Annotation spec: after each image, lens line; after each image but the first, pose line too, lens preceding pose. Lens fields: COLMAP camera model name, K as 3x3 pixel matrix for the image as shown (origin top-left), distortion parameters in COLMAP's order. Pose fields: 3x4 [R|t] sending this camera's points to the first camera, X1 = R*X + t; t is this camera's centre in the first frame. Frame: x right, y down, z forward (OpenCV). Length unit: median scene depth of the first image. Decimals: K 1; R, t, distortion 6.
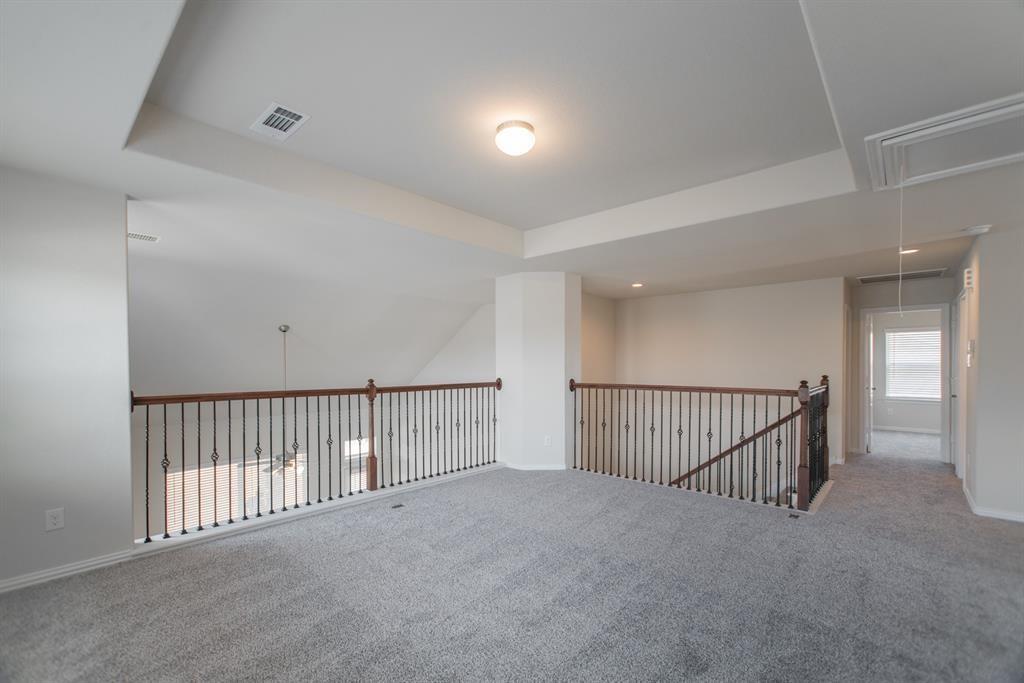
lens RADIAL K [[435.6, 0, 510.1], [0, 435.6, 363.7], [0, 0, 1]] dist [-0.000264, -0.000157]
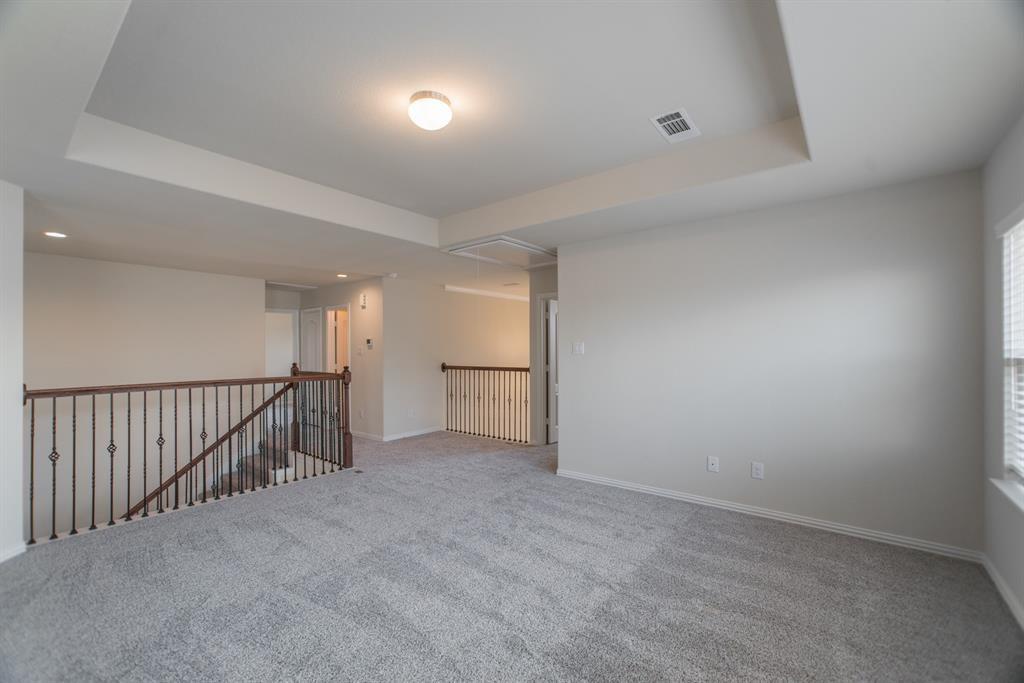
lens RADIAL K [[437.0, 0, 503.9], [0, 437.0, 345.3], [0, 0, 1]] dist [-0.031135, 0.019787]
pose [[-0.053607, 0.020382, 0.998354, -0.443736], [0.015316, 0.999691, -0.019587, 0.008978], [-0.998445, 0.014241, -0.053902, 0.444115]]
